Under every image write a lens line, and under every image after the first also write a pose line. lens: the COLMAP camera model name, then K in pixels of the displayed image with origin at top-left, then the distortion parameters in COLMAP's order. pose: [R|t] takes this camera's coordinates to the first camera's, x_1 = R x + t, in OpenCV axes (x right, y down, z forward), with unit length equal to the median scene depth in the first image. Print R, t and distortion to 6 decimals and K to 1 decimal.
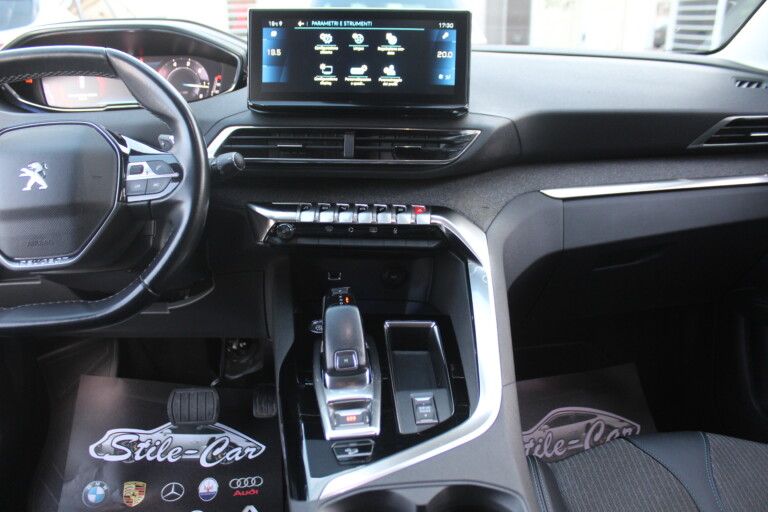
lens RADIAL K [[638.8, 0, 375.5], [0, 638.8, 232.5], [0, 0, 1]] dist [-0.129609, 0.104007]
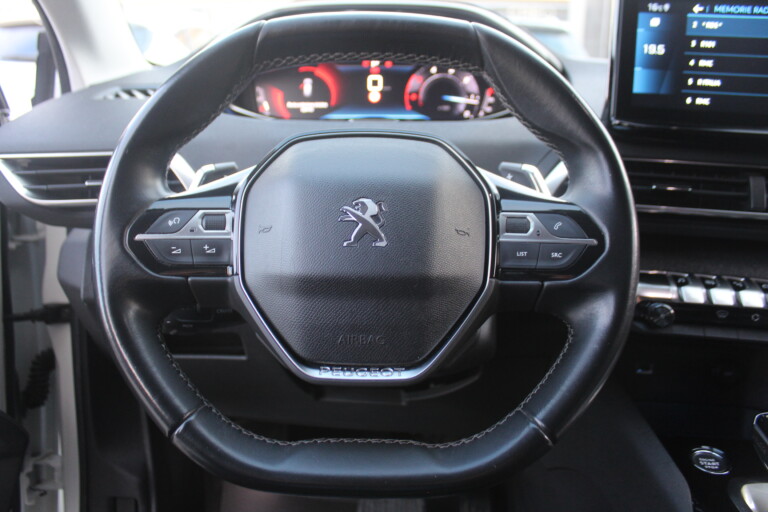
lens RADIAL K [[638.8, 0, 412.3], [0, 638.8, 242.1], [0, 0, 1]] dist [-0.129609, 0.104007]
pose [[0.997738, 0.043985, -0.050830, -0.358519], [-0.046418, 0.997781, -0.047731, -0.034083], [0.048617, 0.049982, 0.997566, 0.316481]]
